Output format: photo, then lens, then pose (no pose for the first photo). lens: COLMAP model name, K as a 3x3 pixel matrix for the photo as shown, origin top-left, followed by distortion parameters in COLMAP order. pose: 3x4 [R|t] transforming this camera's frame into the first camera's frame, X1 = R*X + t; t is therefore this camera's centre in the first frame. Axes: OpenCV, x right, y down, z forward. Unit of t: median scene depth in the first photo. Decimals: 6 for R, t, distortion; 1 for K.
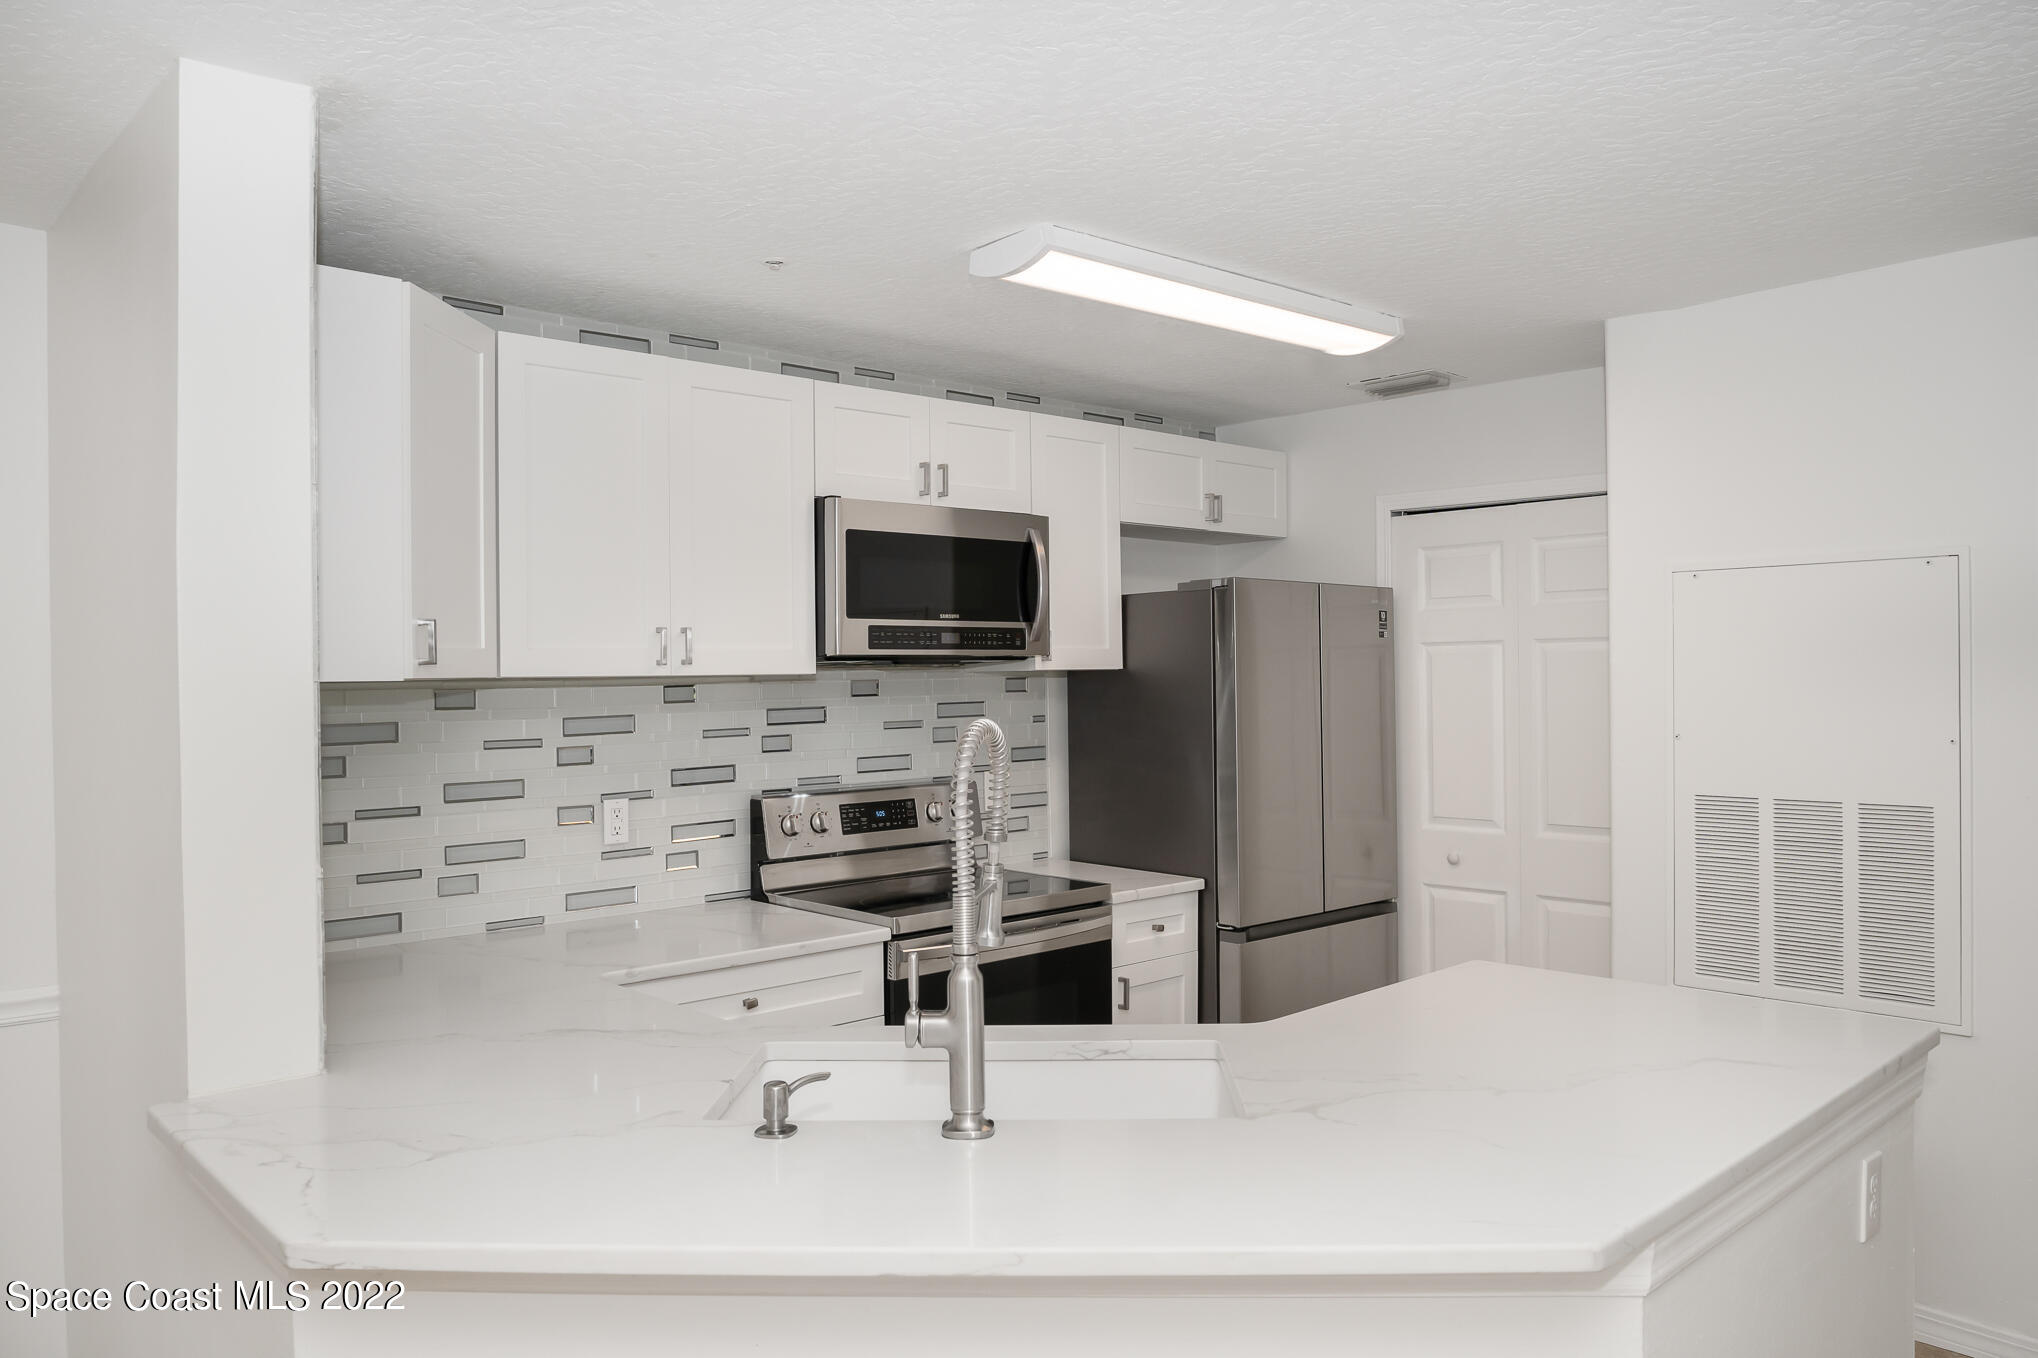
lens RADIAL K [[1410.1, 0, 998.6], [0, 1410.1, 689.3], [0, 0, 1]] dist [-0.038856, 0.000073]
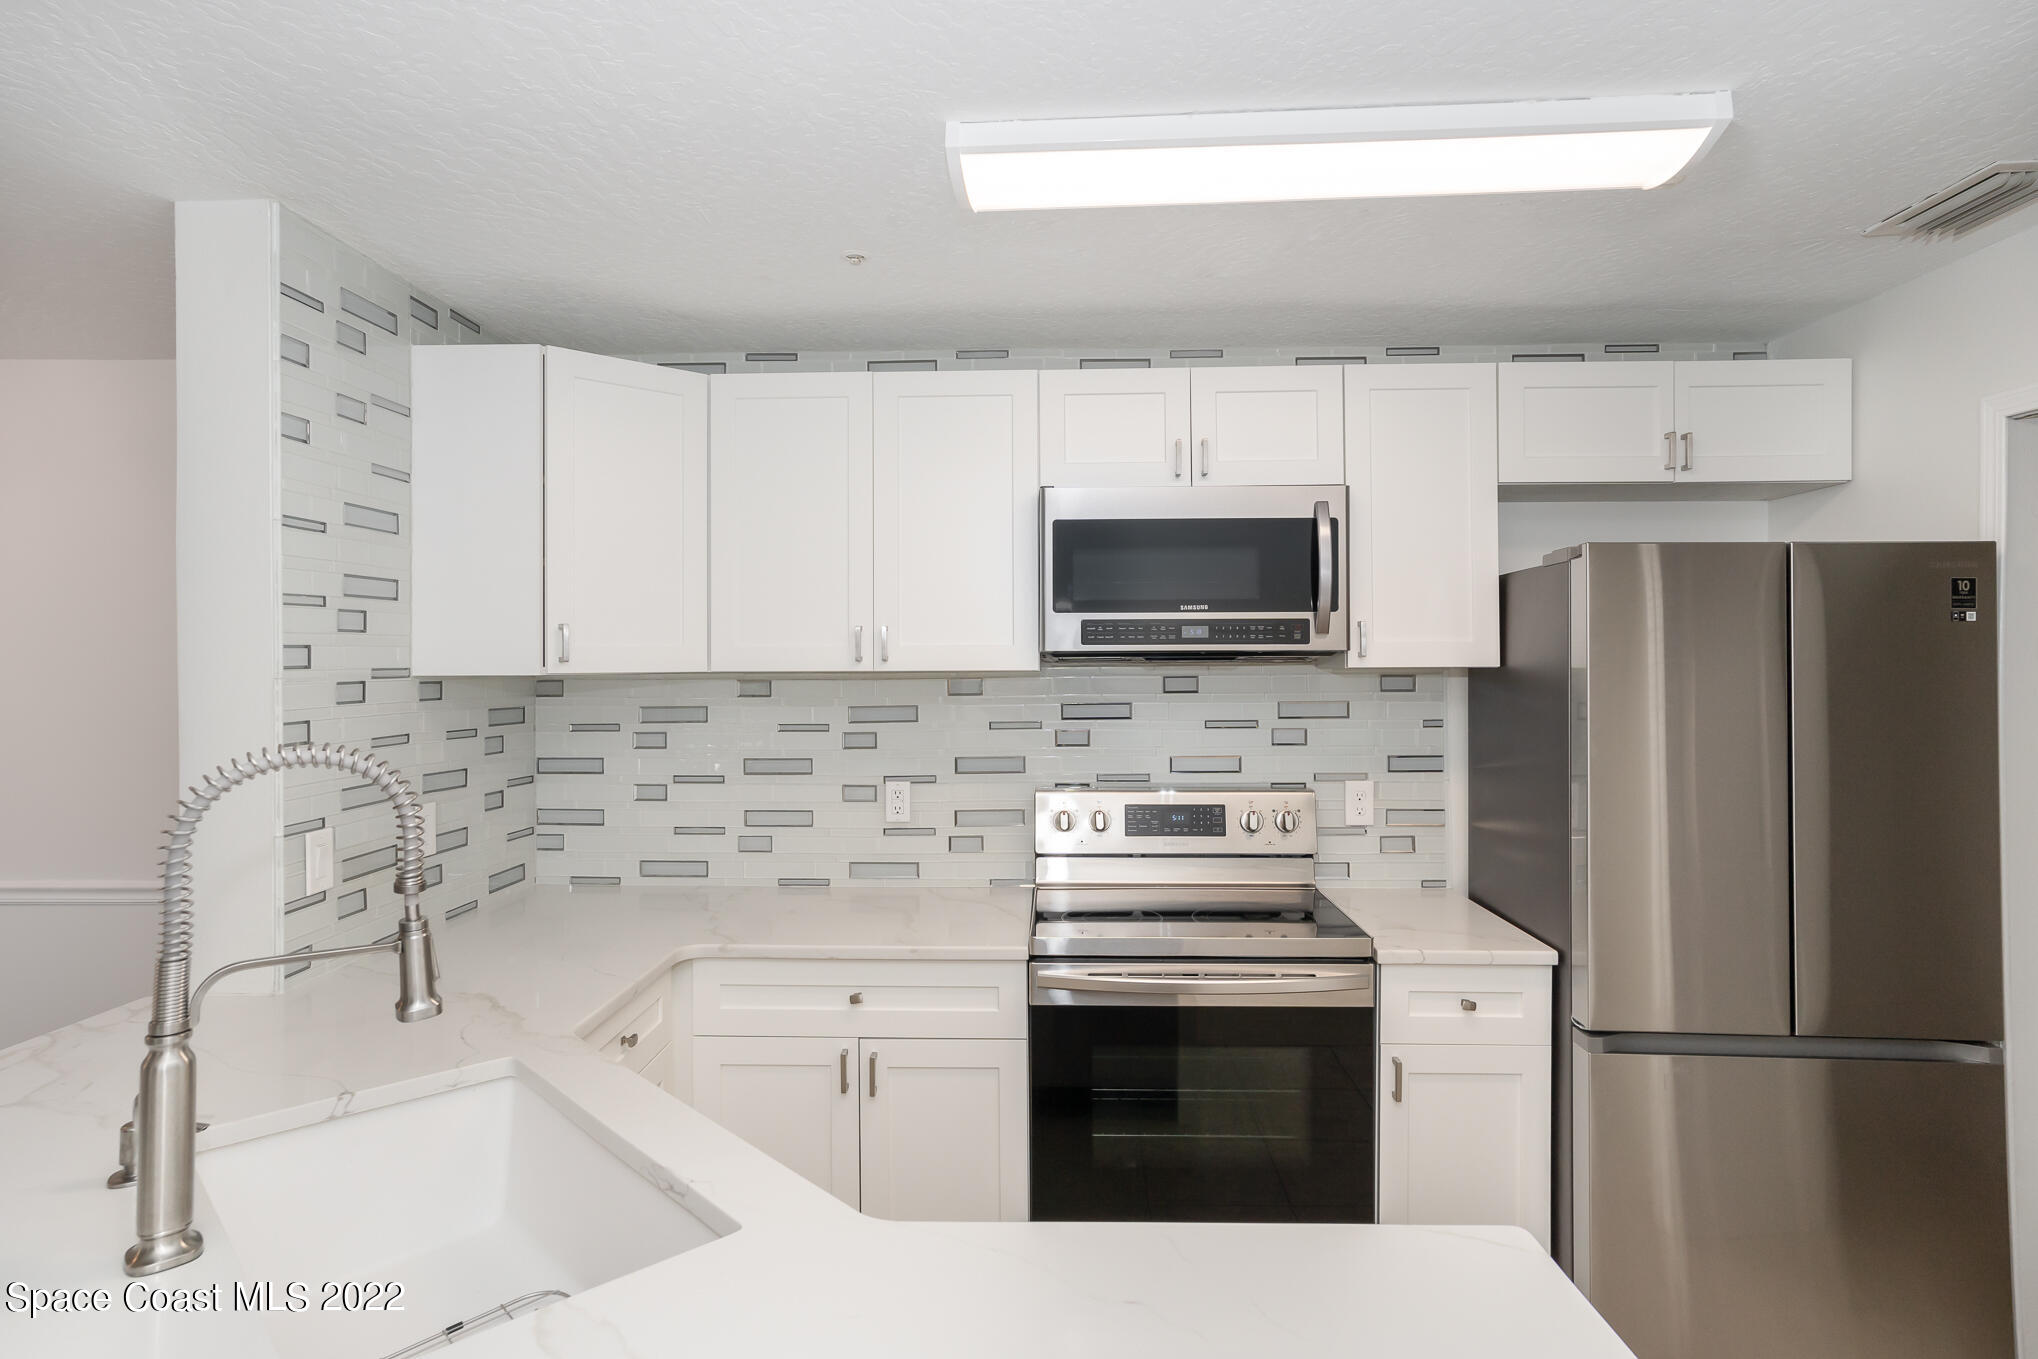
lens RADIAL K [[1092.3, 0, 1013.5], [0, 1092.3, 663.5], [0, 0, 1]] dist [-0.008738, 0.007449]
pose [[0.721423, 0.009092, -0.692435, 0.361446], [-0.011906, 0.999929, 0.000726, -0.015221], [0.692392, 0.007720, 0.721480, 0.414392]]
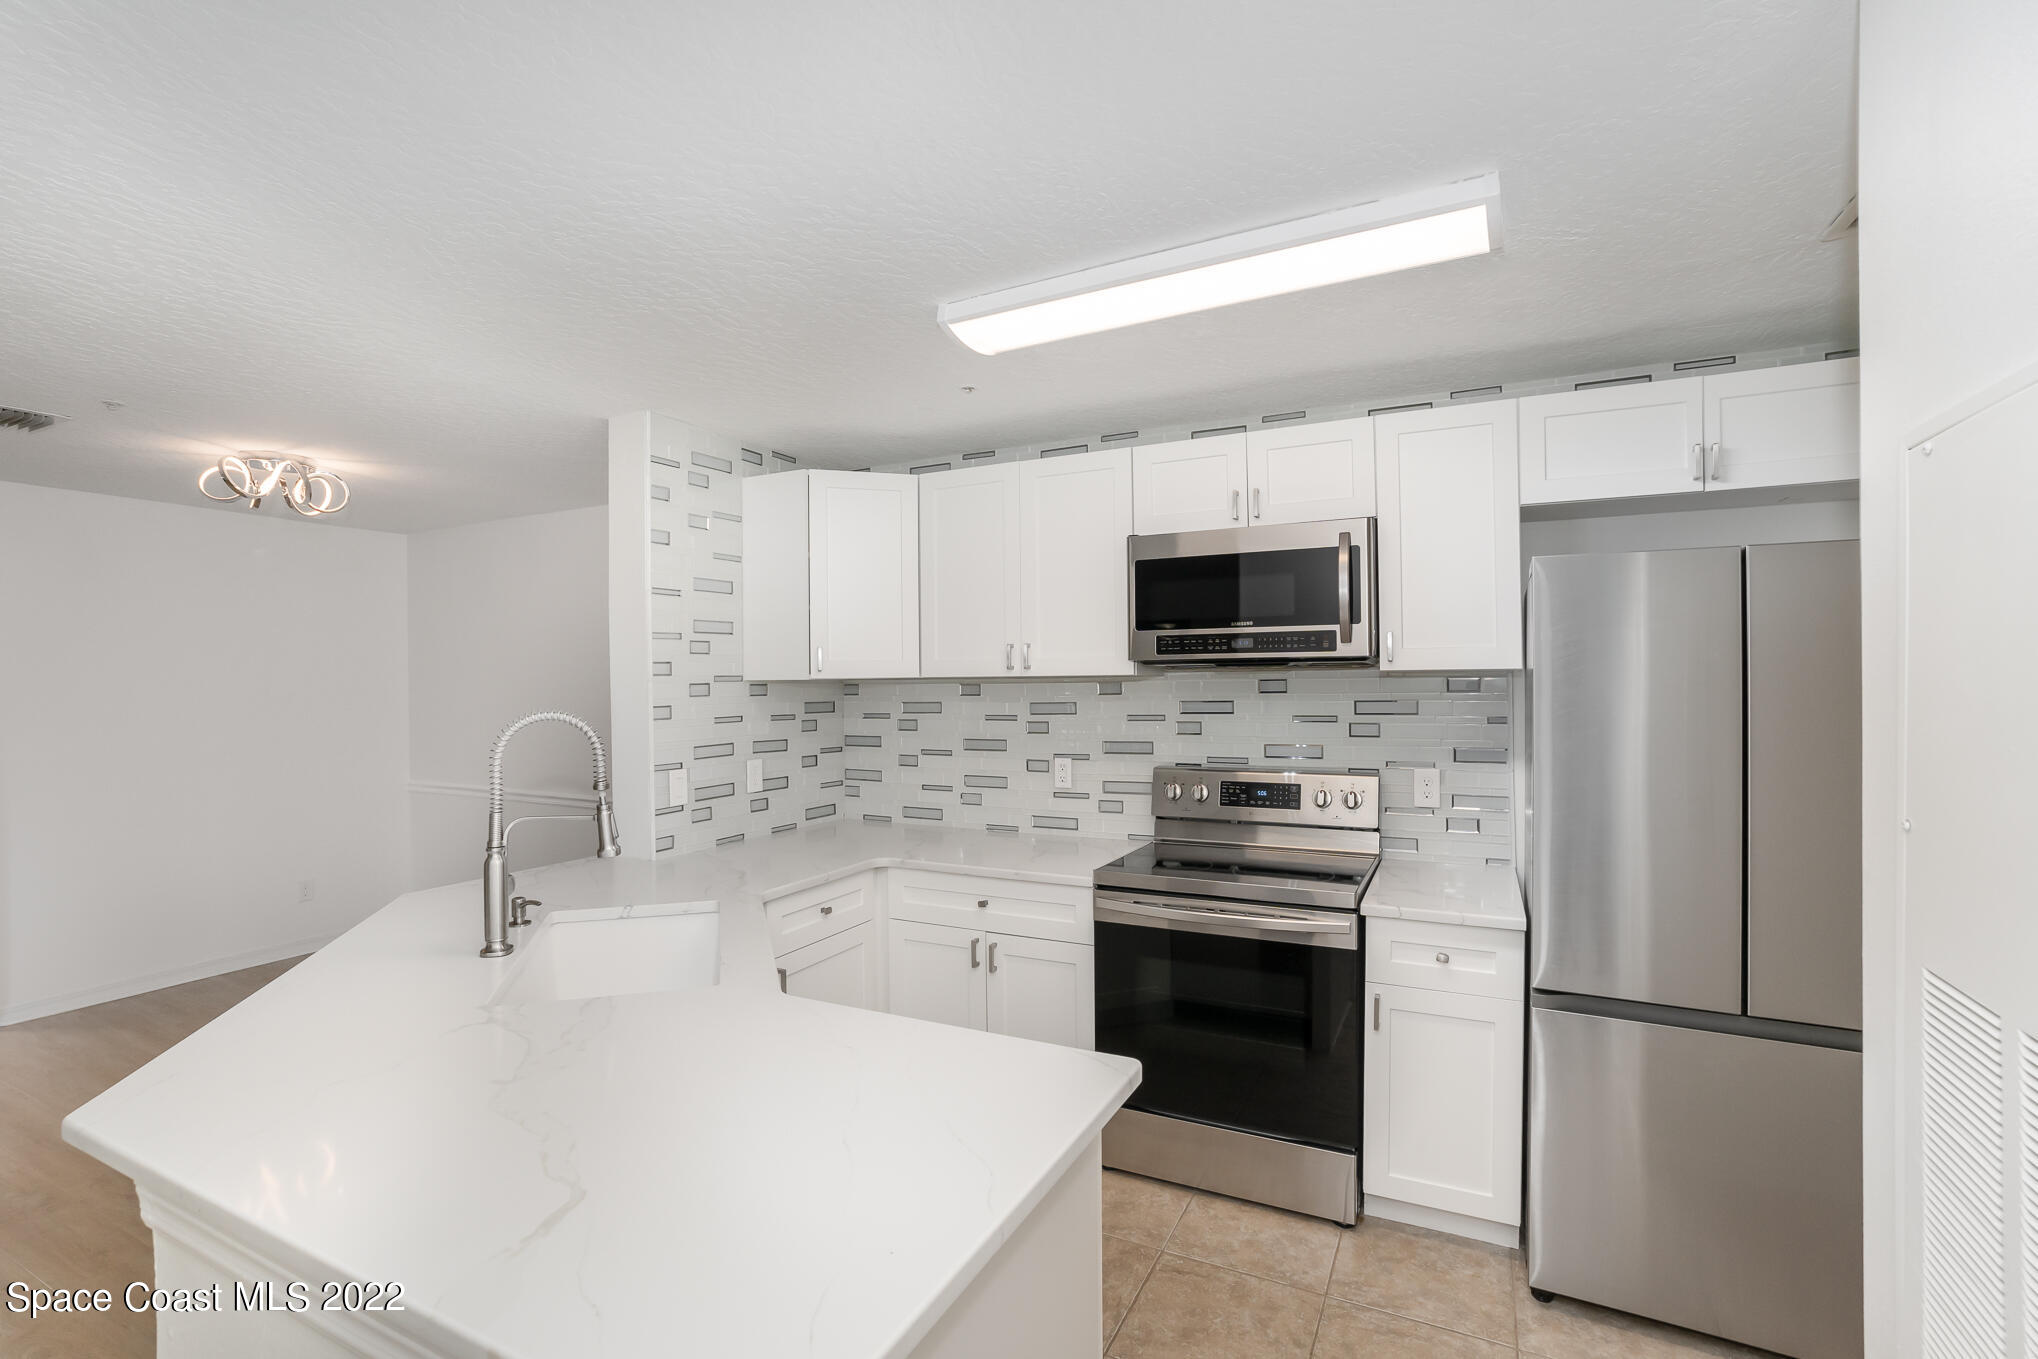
lens RADIAL K [[908.8, 0, 1018.7], [0, 908.8, 685.7], [0, 0, 1]] dist [-0.038670, 0.008473]
pose [[0.365167, 0.013562, -0.930843, 0.572178], [-0.004878, 0.999908, 0.012655, -0.010458], [0.930929, -0.000081, 0.365200, 0.563103]]
